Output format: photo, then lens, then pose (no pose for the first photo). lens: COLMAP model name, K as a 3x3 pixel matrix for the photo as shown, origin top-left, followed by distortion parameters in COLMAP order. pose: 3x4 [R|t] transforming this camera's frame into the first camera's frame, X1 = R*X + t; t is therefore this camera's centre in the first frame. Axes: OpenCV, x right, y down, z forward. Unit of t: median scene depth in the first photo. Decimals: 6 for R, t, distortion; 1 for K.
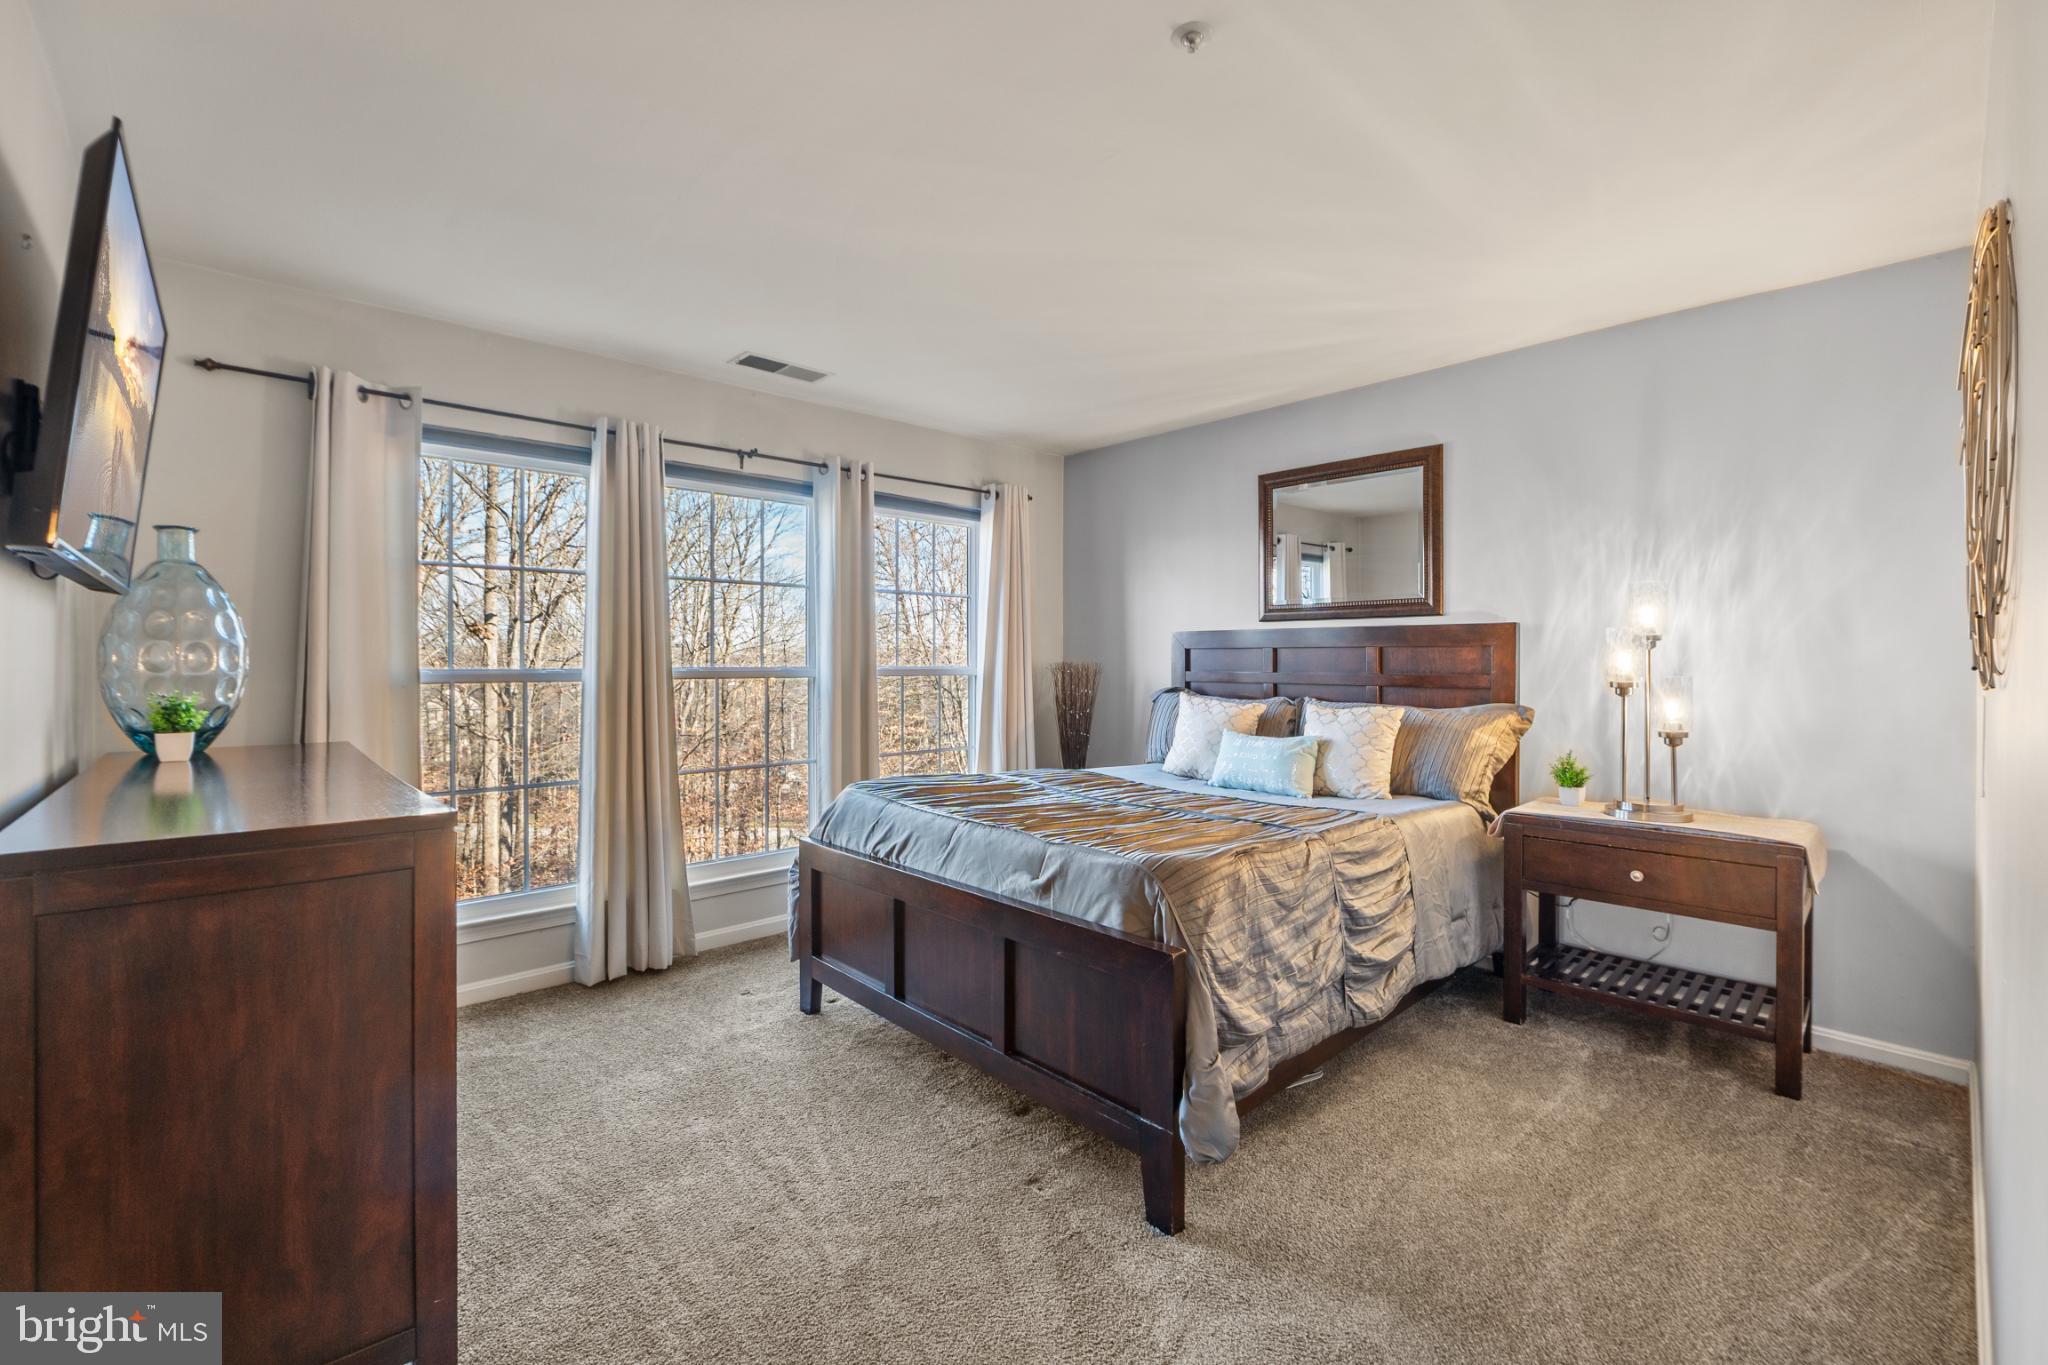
lens RADIAL K [[868.4, 0, 1033.5], [0, 868.4, 675.8], [0, 0, 1]] dist [-0.016801, 0.000396]
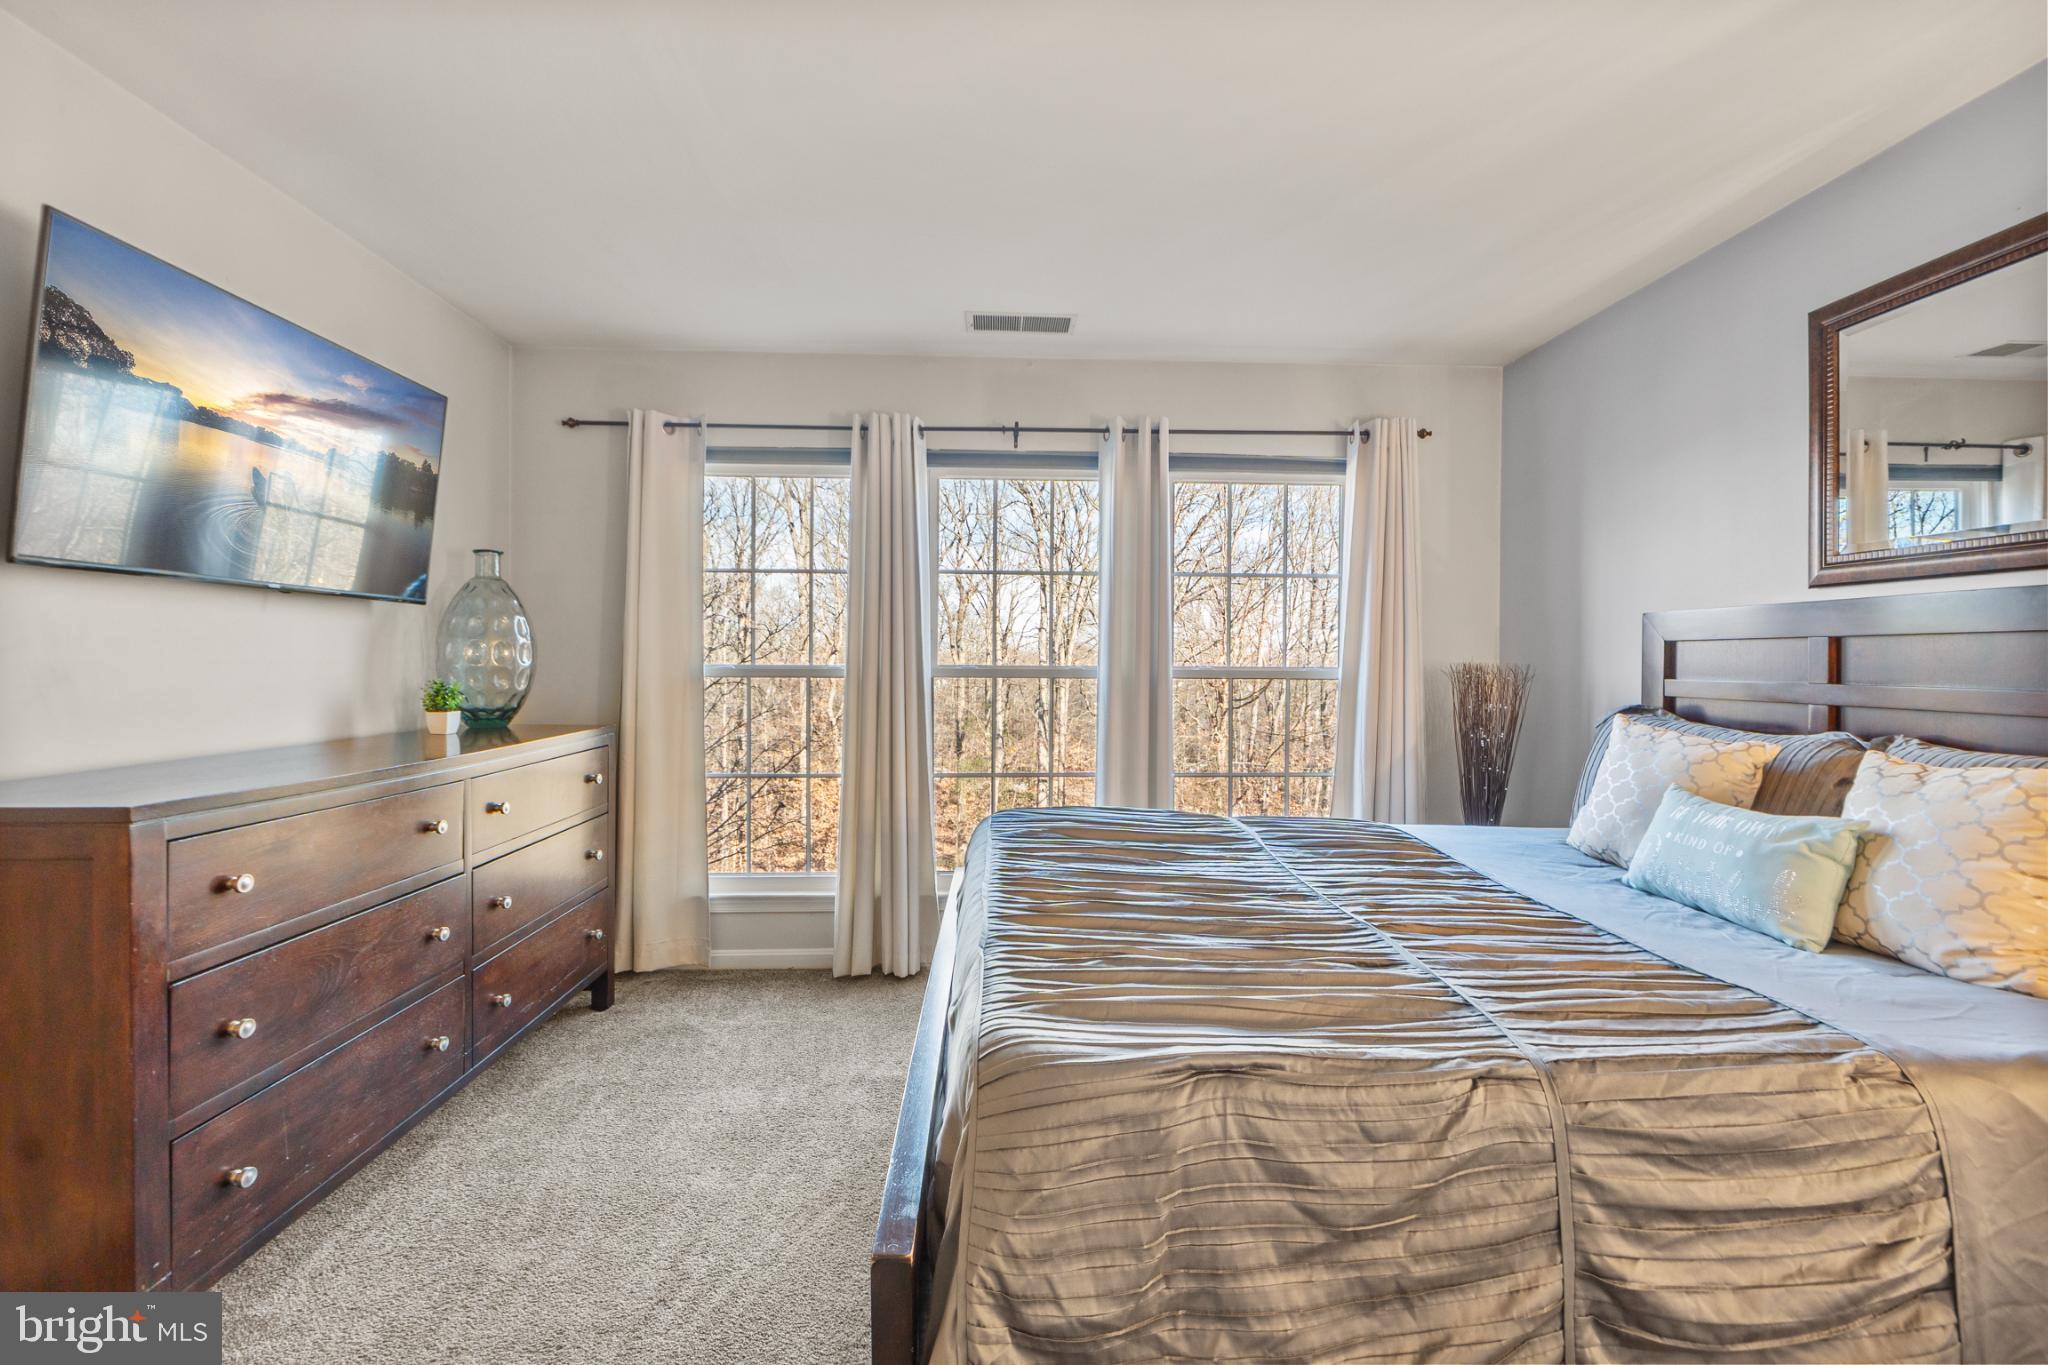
lens RADIAL K [[843.6, 0, 1028.0], [0, 843.6, 676.5], [0, 0, 1]] dist [-0.013718, 0.000189]
pose [[0.762183, 0.016321, -0.647156, 0.273341], [-0.017058, 0.999841, 0.005126, -0.003352], [0.647137, 0.007132, 0.762340, 0.361744]]
